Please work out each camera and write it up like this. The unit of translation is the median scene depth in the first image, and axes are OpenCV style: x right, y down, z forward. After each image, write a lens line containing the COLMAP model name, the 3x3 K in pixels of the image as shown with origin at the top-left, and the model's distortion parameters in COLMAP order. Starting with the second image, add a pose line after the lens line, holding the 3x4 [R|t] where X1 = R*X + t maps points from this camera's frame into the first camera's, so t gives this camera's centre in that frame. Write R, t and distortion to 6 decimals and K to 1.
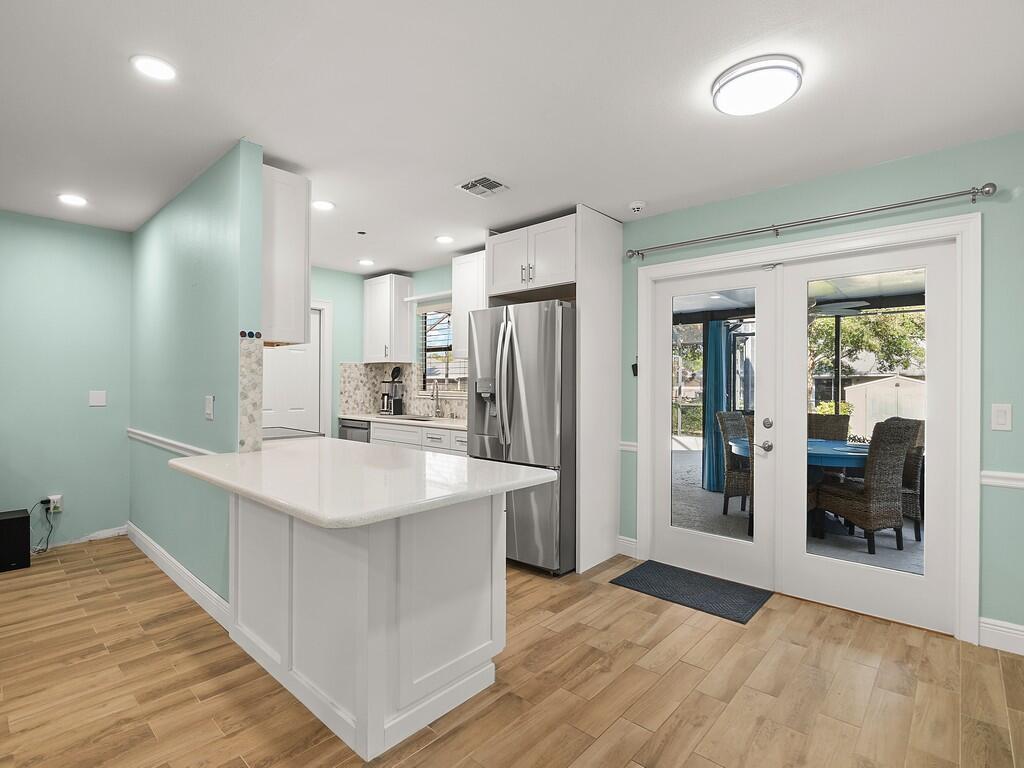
lens RADIAL K [[500.8, 0, 506.1], [0, 500.8, 394.2], [0, 0, 1]] dist [-0.014143, -0.001195]
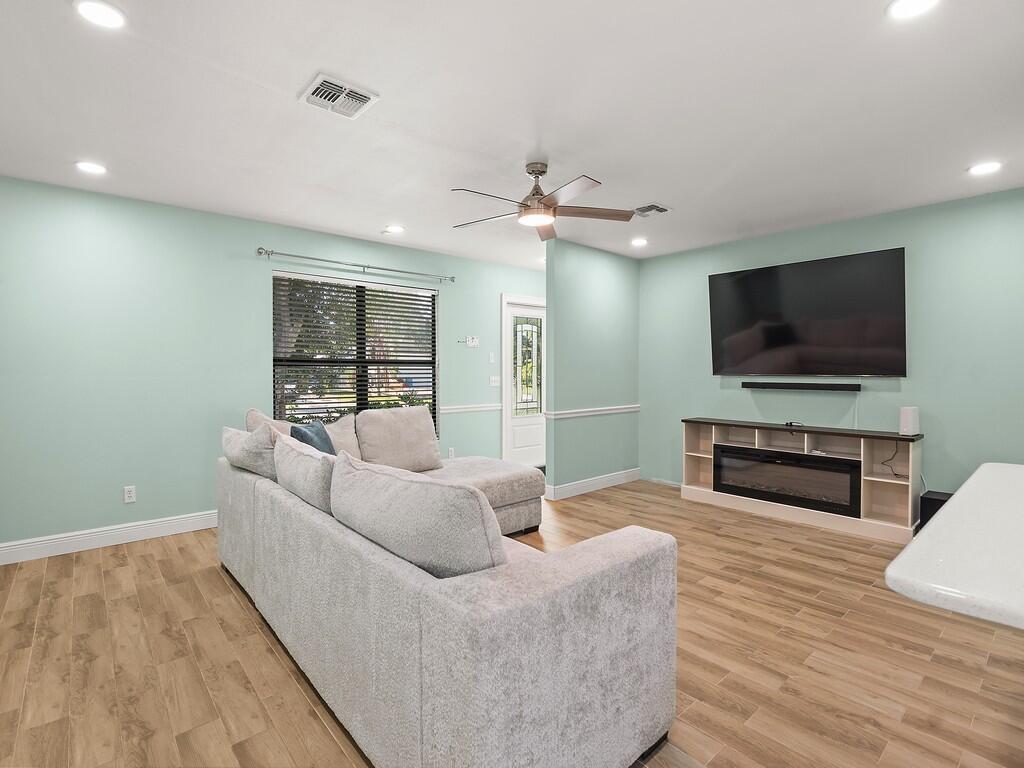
lens RADIAL K [[497.8, 0, 504.7], [0, 497.8, 377.9], [0, 0, 1]] dist [-0.013442, -0.001026]
pose [[-0.121773, 0.012575, -0.992478, 0.166791], [-0.019085, 0.999705, 0.015009, -0.000900], [0.992374, 0.020769, -0.121497, 0.272119]]
